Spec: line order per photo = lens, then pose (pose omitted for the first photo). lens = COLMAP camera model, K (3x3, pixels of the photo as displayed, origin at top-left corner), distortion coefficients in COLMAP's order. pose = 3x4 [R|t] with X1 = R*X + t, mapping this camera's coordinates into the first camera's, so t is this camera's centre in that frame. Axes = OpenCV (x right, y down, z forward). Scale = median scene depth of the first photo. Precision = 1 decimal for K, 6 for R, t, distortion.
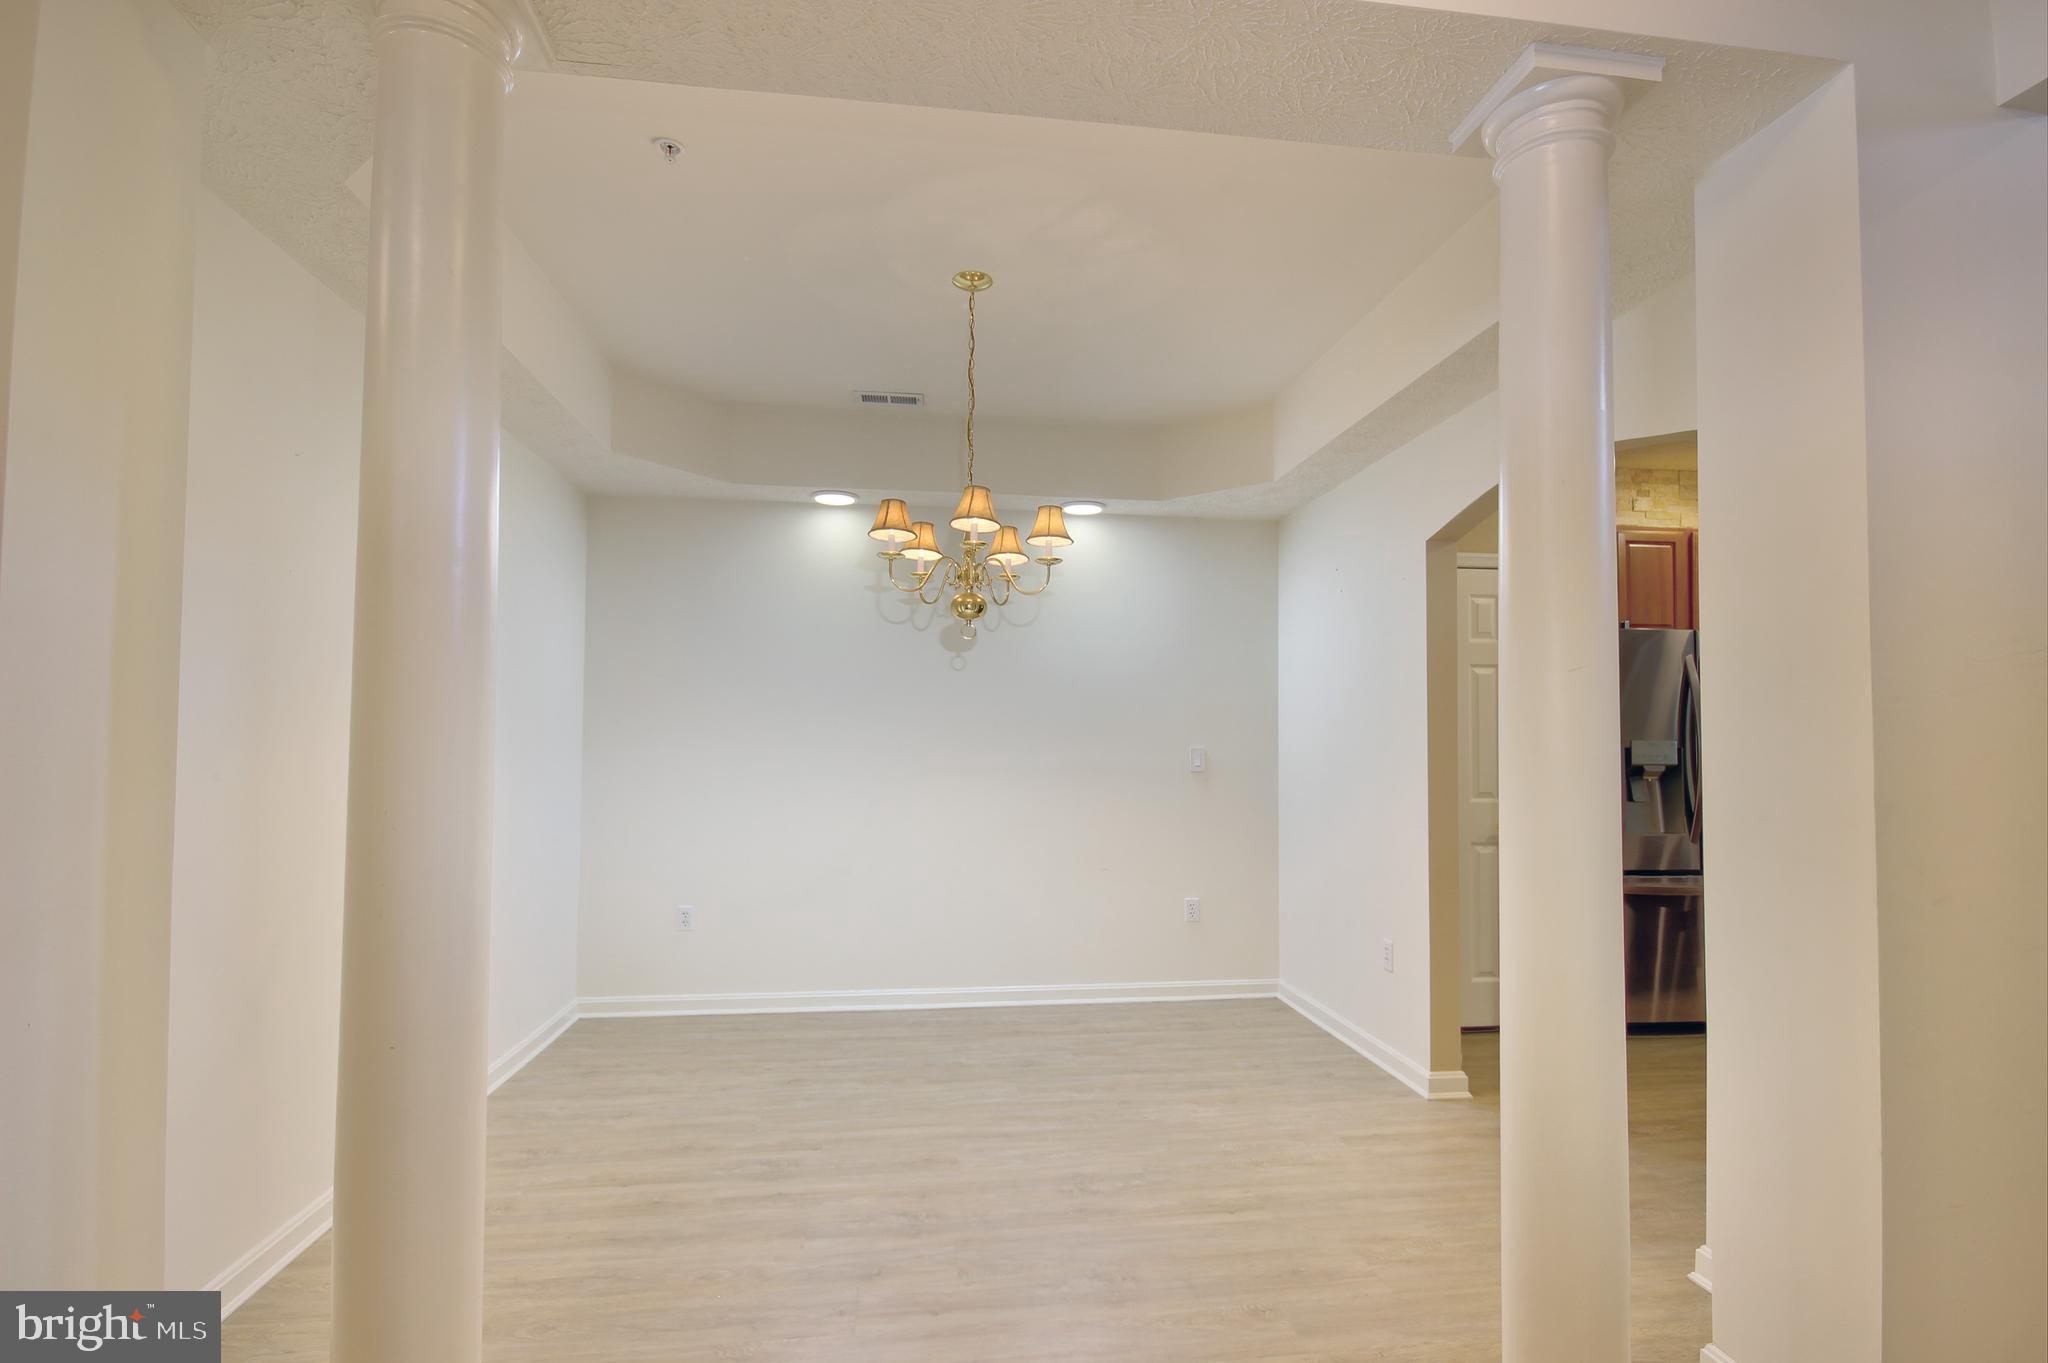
lens RADIAL K [[945.8, 0, 1023.8], [0, 945.8, 719.7], [0, 0, 1]] dist [-0.001691, -0.000242]
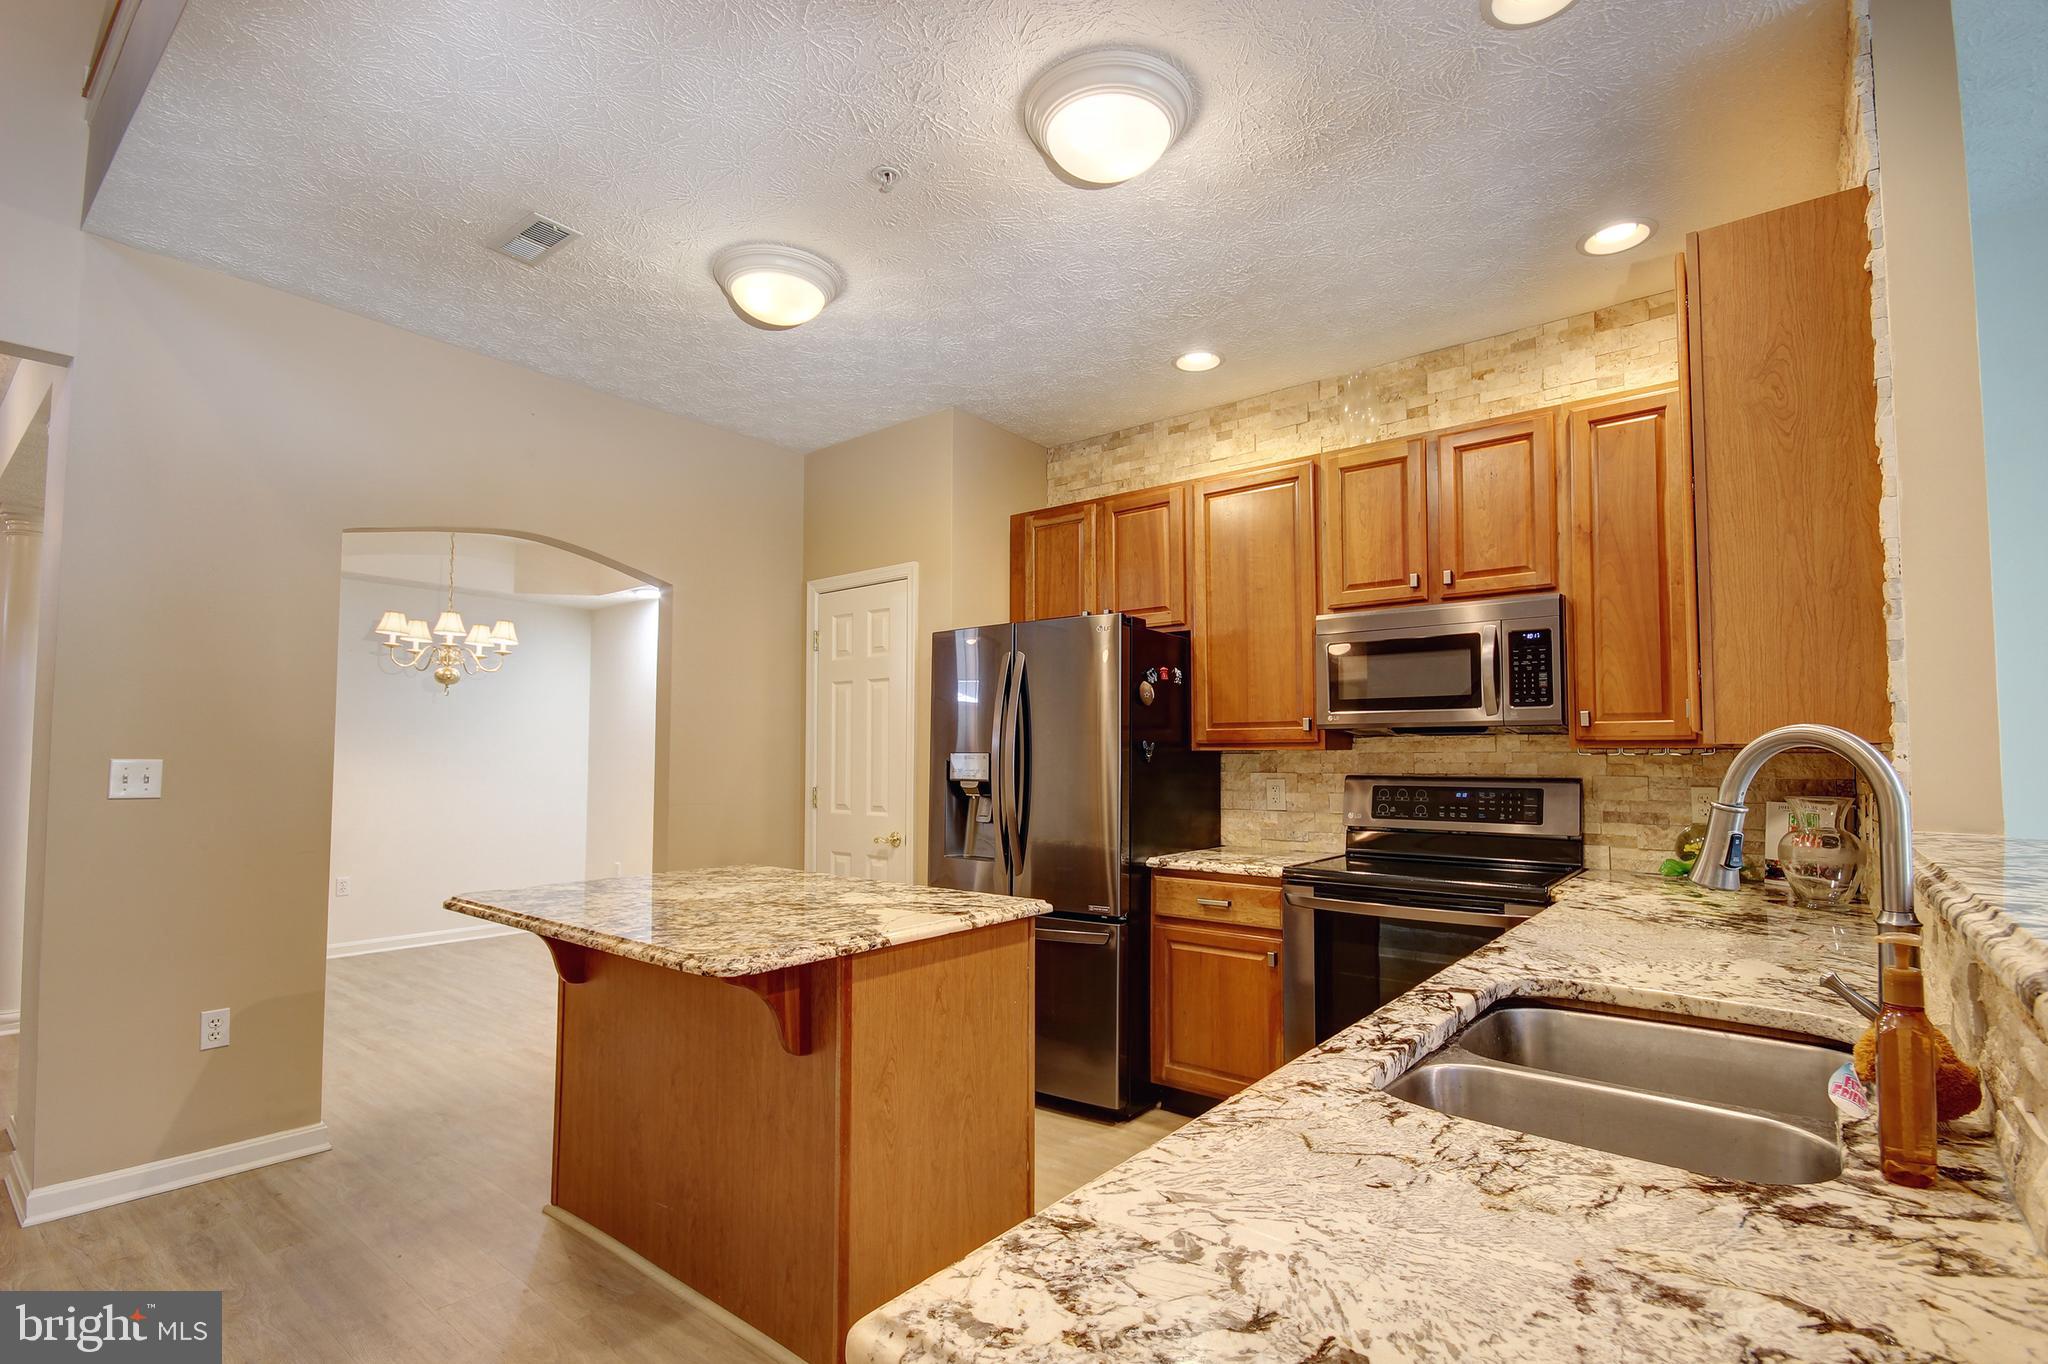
lens RADIAL K [[945.8, 0, 1023.8], [0, 945.8, 720.2], [0, 0, 1]] dist [-0.001691, -0.000242]
pose [[0.698644, -0.034443, -0.714640, 1.340873], [0.019909, 0.999390, -0.028703, 0.018202], [0.715192, 0.005825, 0.698904, 0.413965]]
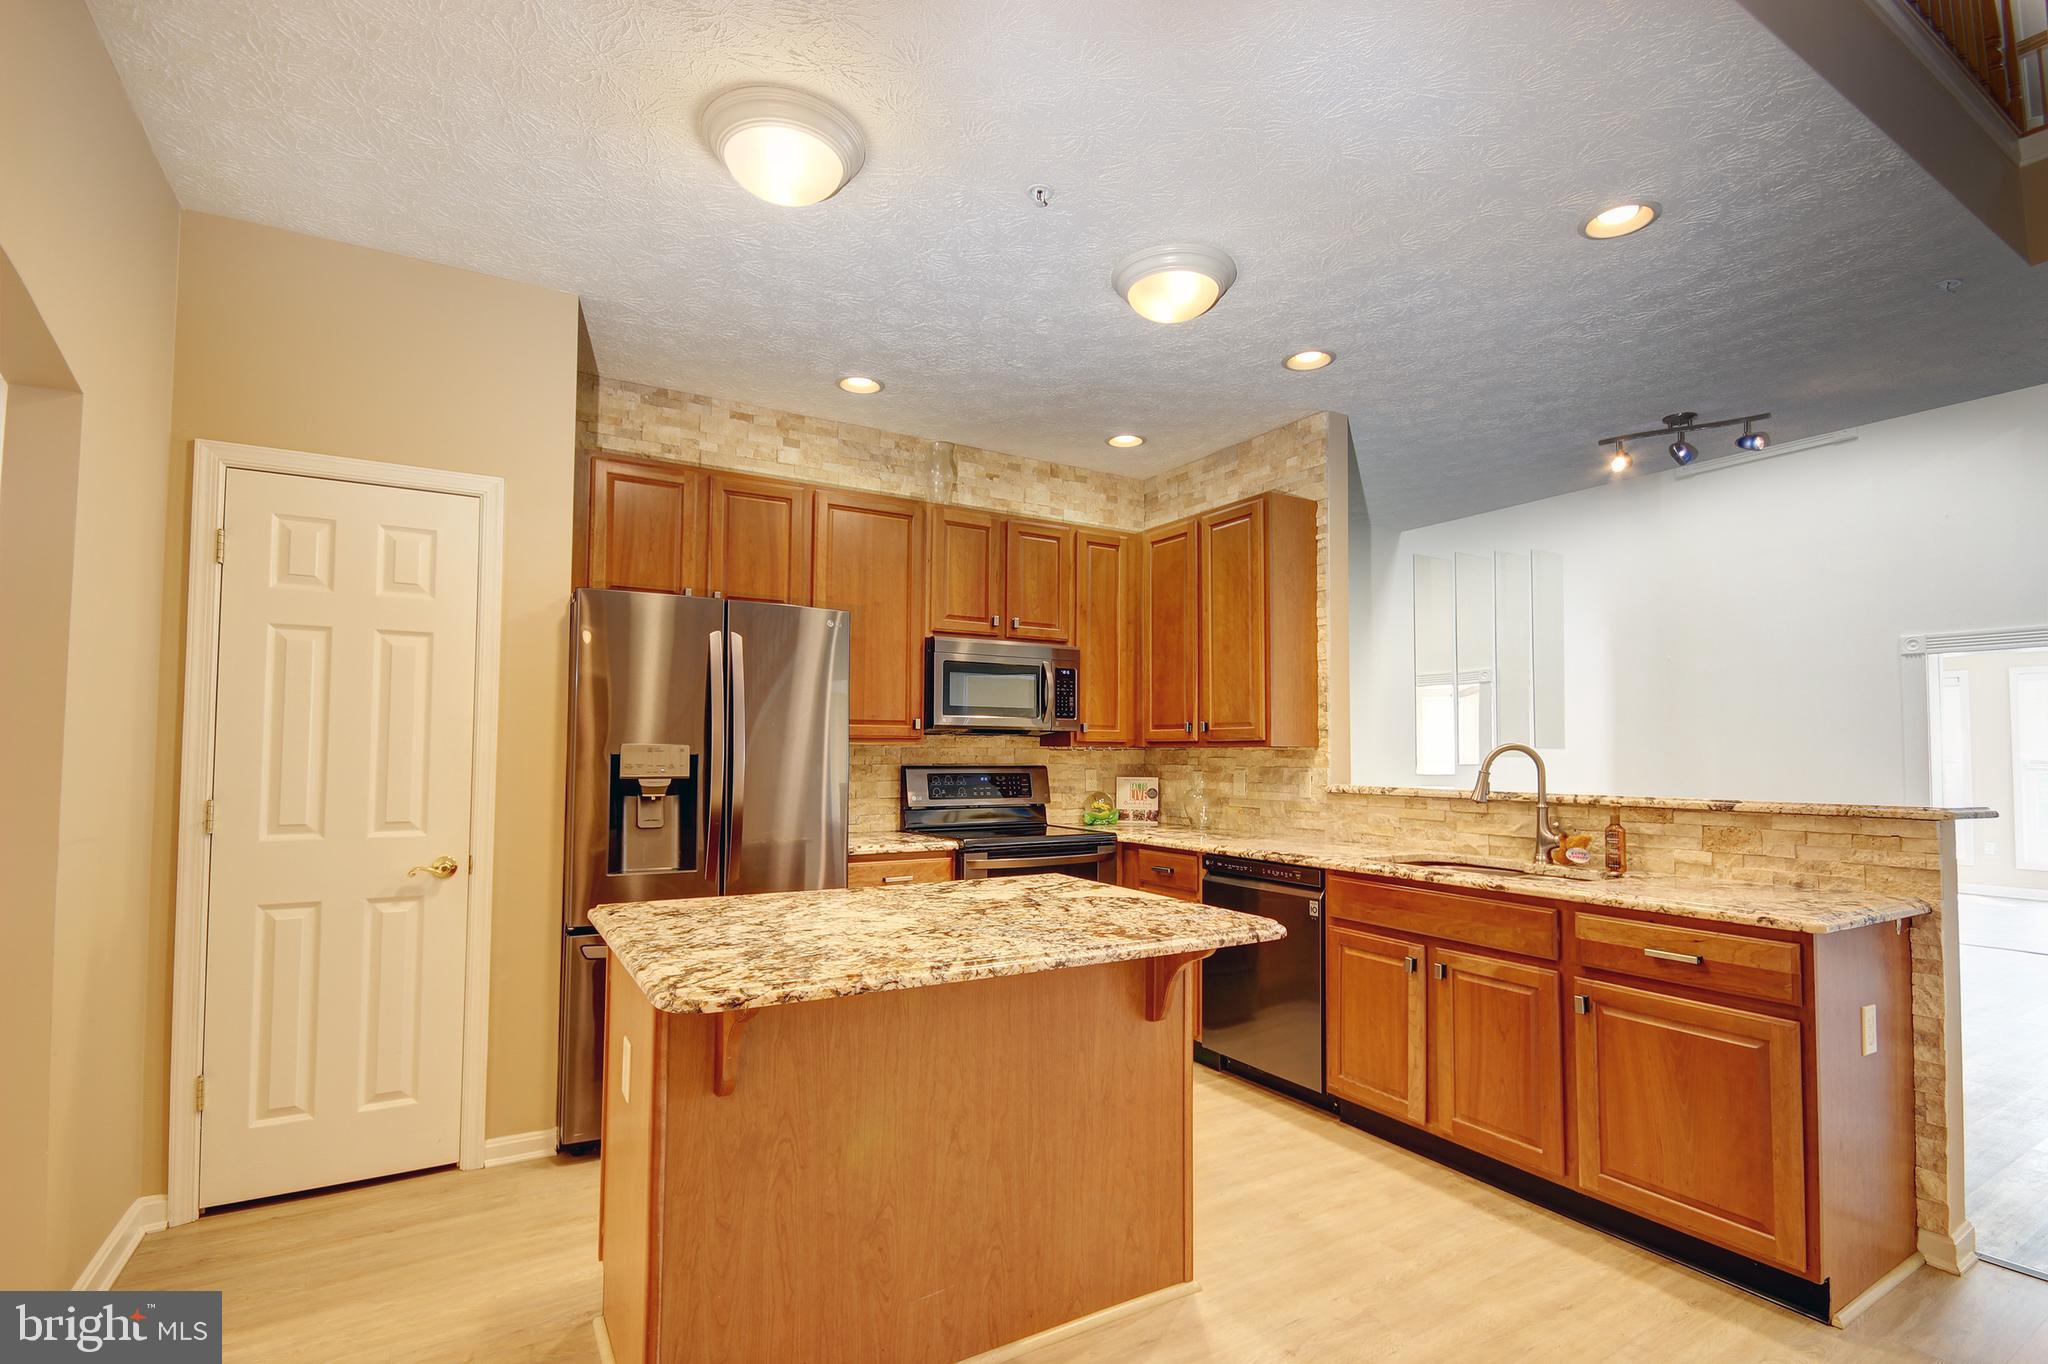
lens RADIAL K [[945.8, 0, 1023.8], [0, 945.8, 720.2], [0, 0, 1]] dist [-0.001691, -0.000242]
pose [[0.917101, 0.012584, 0.398457, 0.635983], [-0.009571, 0.999909, -0.009551, 0.007724], [-0.398541, 0.004946, 0.917137, 0.209986]]
